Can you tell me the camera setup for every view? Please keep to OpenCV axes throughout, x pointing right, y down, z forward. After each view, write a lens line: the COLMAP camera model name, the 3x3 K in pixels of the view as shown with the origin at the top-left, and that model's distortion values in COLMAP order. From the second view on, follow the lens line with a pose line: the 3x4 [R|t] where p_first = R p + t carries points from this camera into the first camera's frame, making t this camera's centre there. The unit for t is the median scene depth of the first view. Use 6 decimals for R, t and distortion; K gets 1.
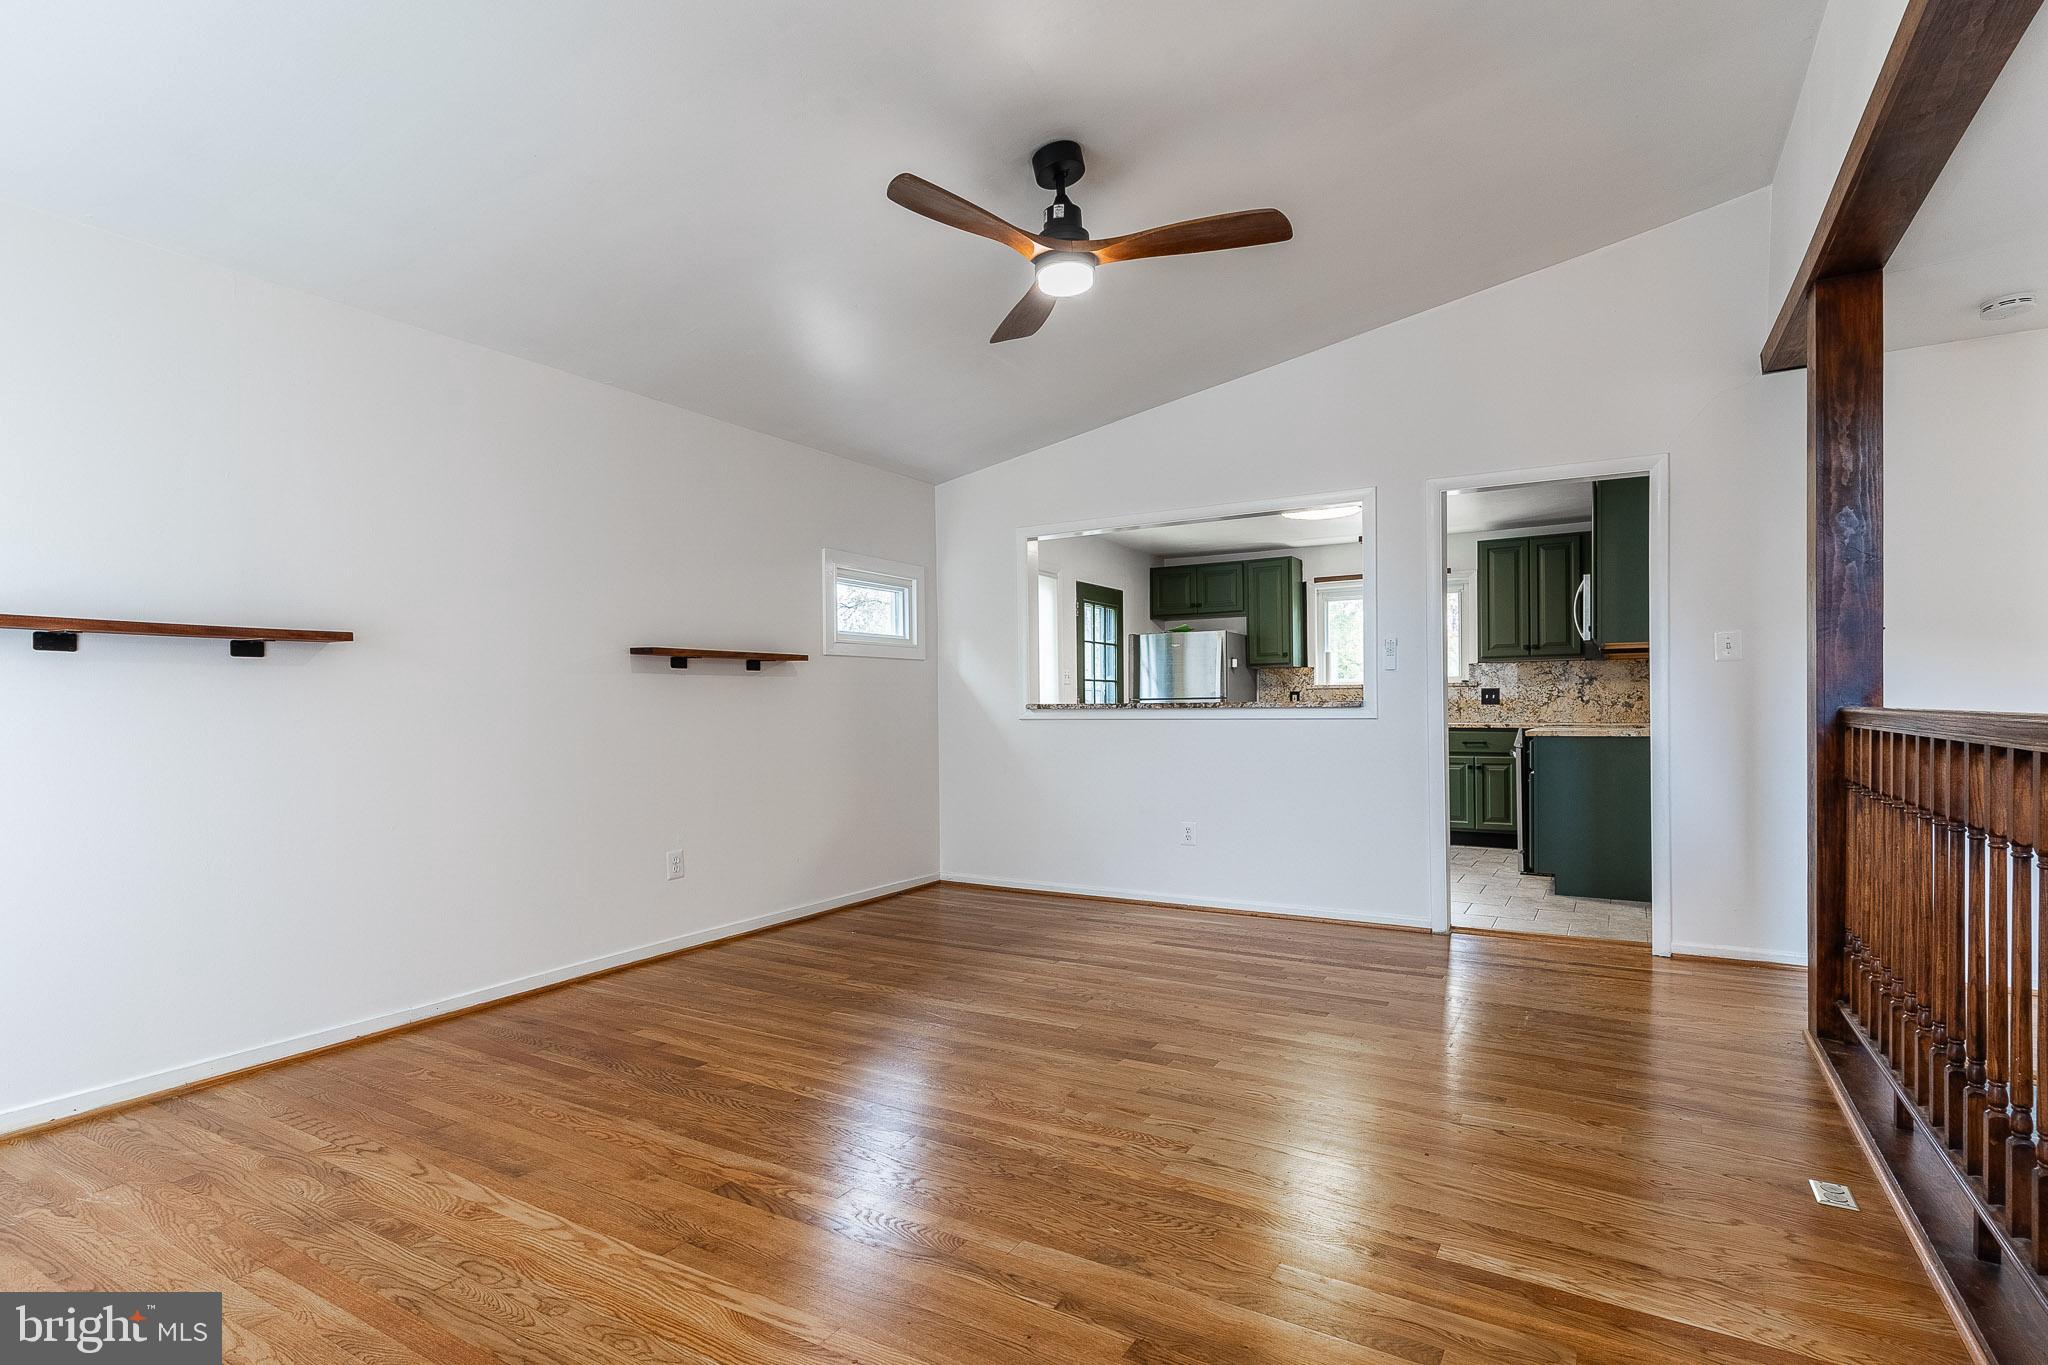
lens RADIAL K [[1004.1, 0, 1025.3], [0, 1004.1, 718.9], [0, 0, 1]] dist [0.003134, -0.002268]
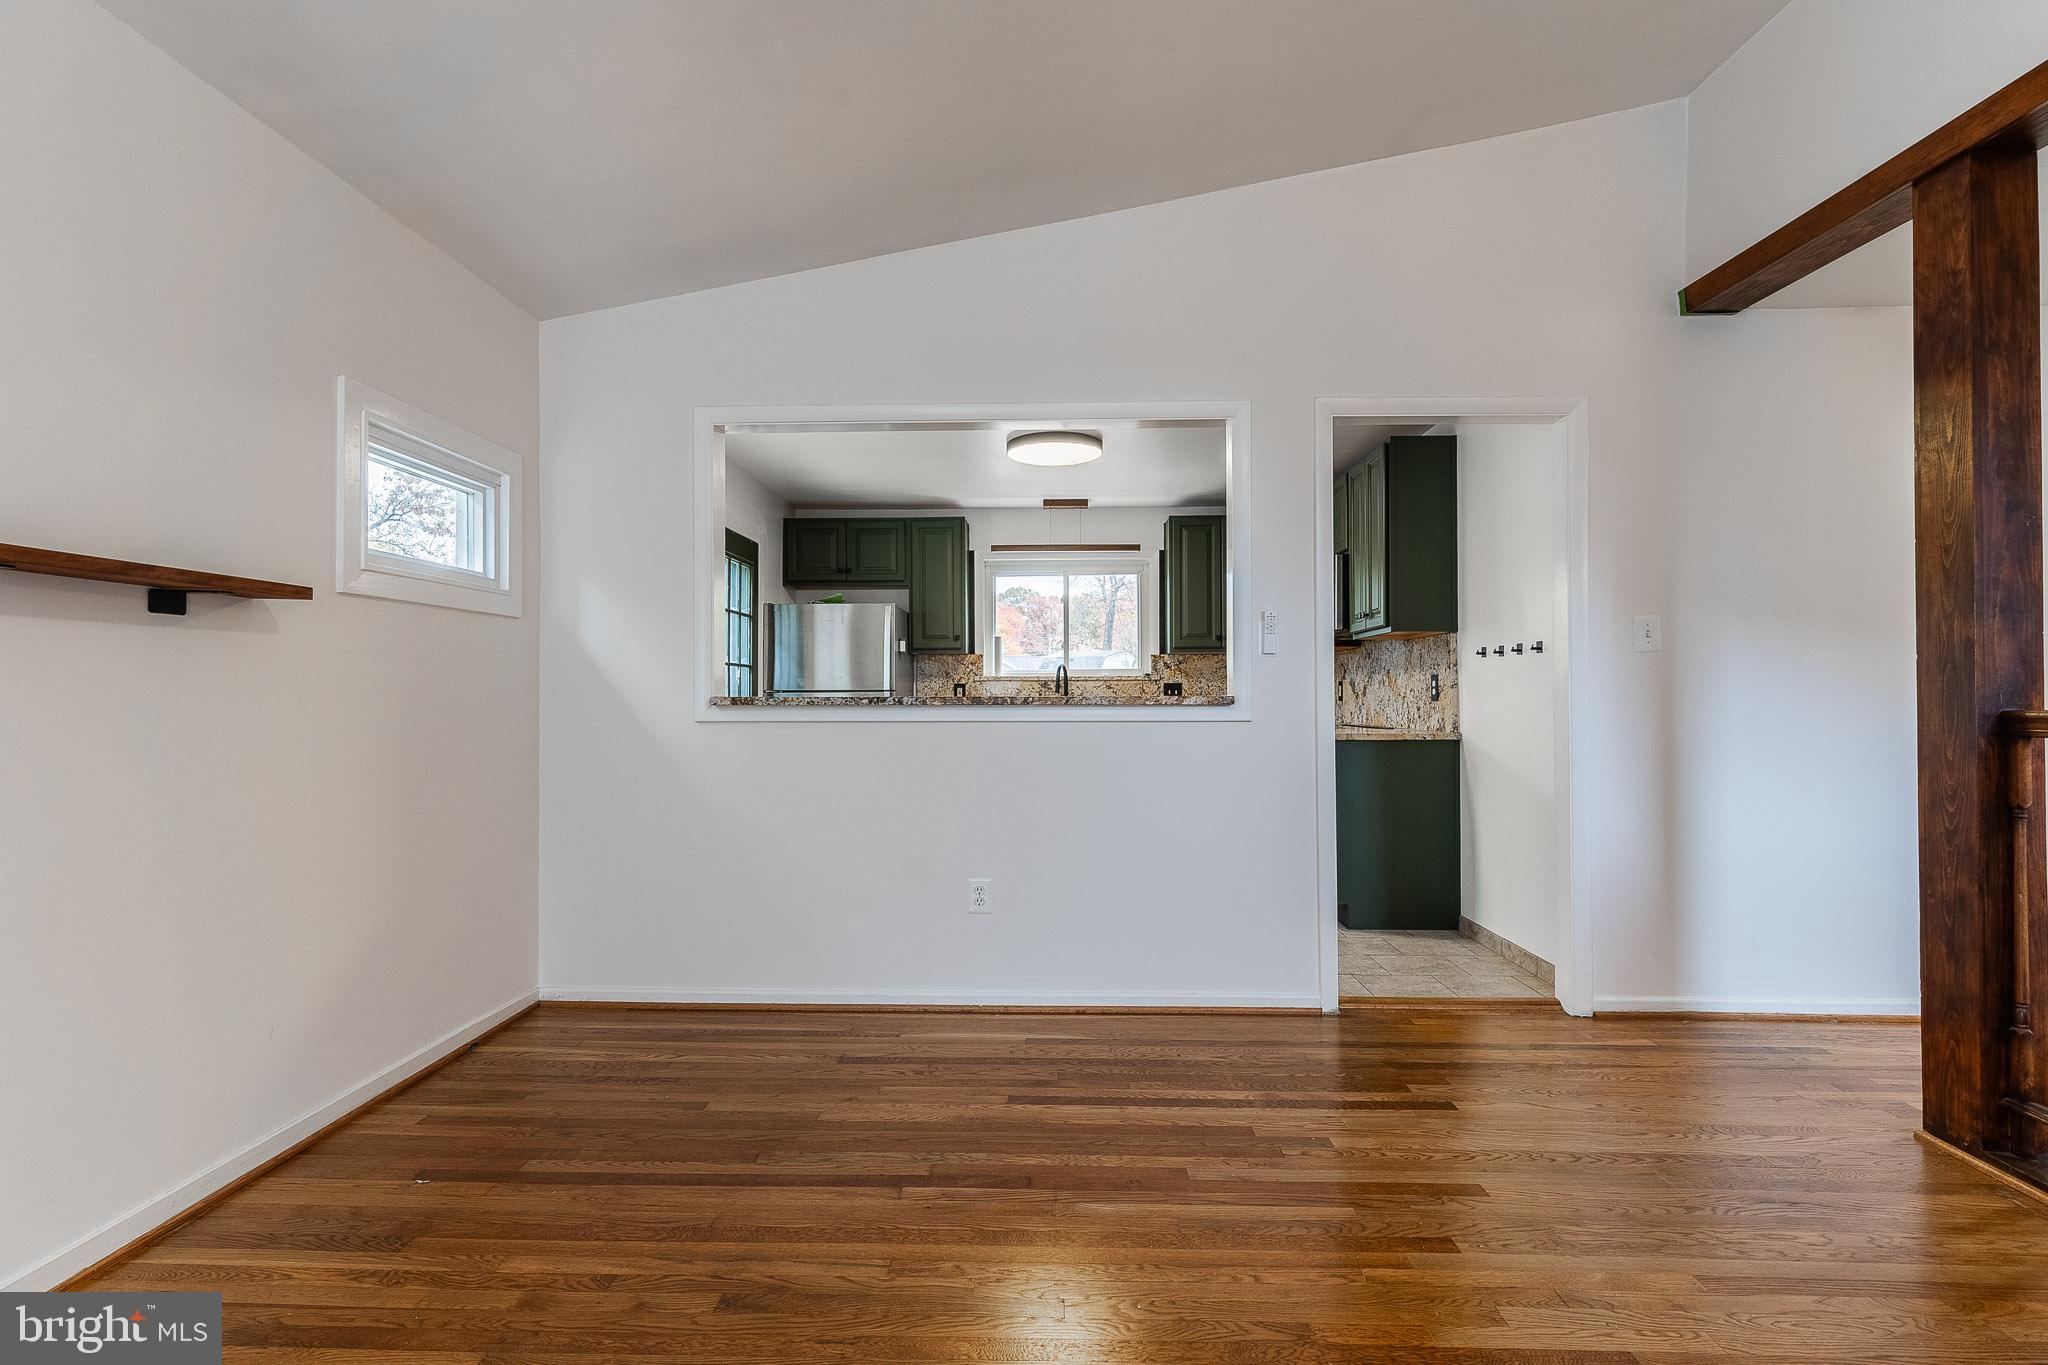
lens RADIAL K [[1004.1, 0, 1024.0], [0, 1004.1, 682.2], [0, 0, 1]] dist [0.003134, -0.002268]
pose [[0.874607, 0.013957, 0.484631, -0.128201], [-0.000243, 0.999598, -0.028350, -0.007273], [-0.484832, 0.024677, 0.874259, 0.375513]]
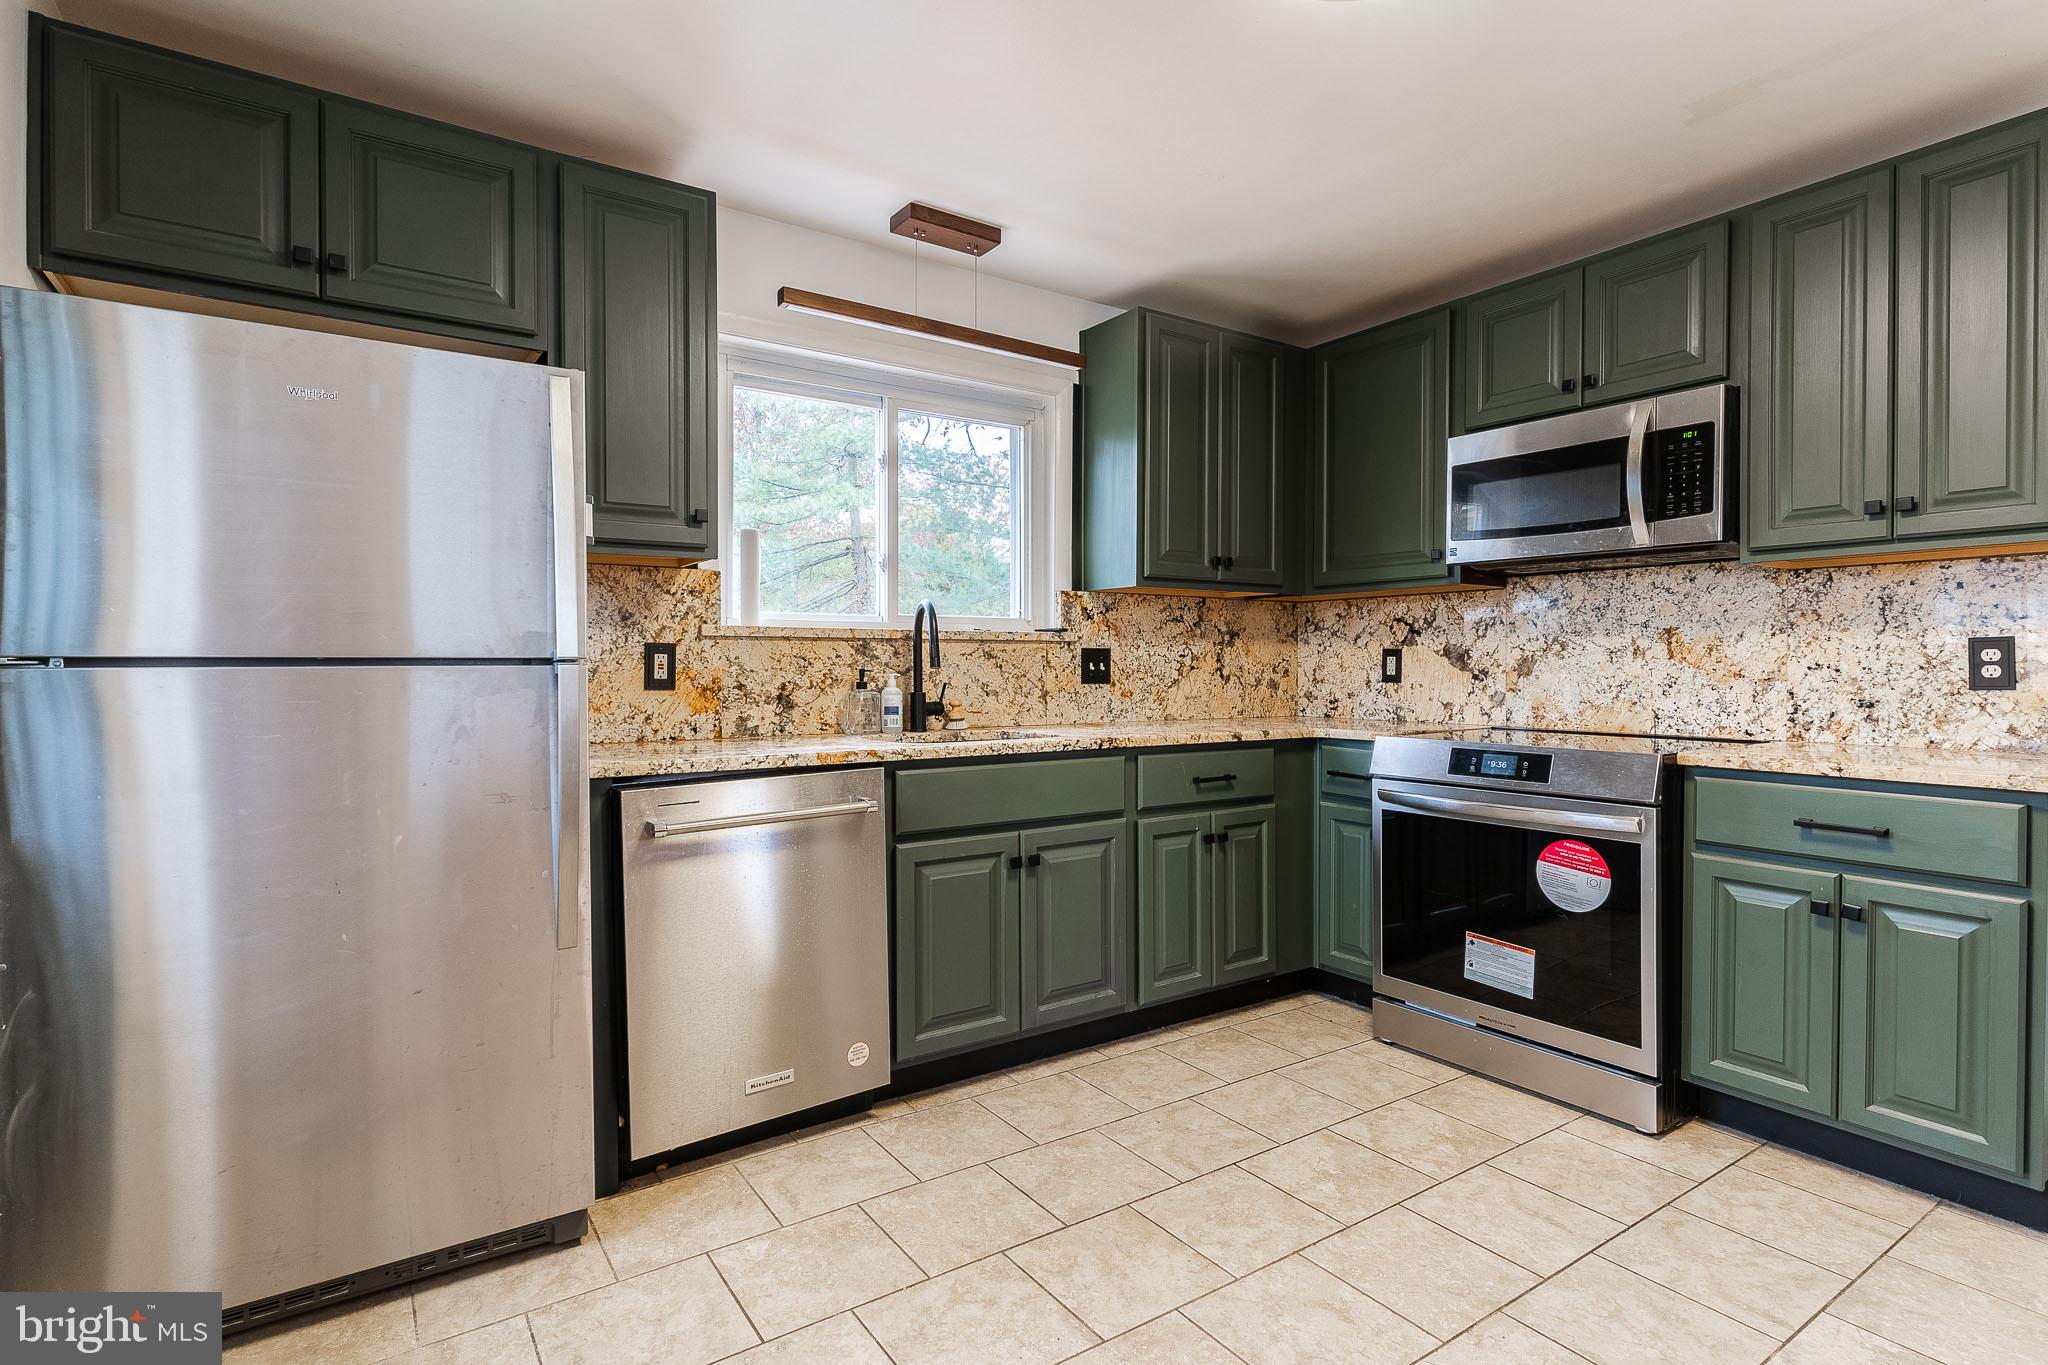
lens RADIAL K [[1004.1, 0, 1026.1], [0, 1004.1, 679.5], [0, 0, 1]] dist [0.003134, -0.002268]
pose [[0.467755, -0.000159, 0.883858, 0.059684], [0.005907, 0.999978, -0.002946, -0.020504], [-0.883838, 0.006599, 0.467746, 1.116456]]
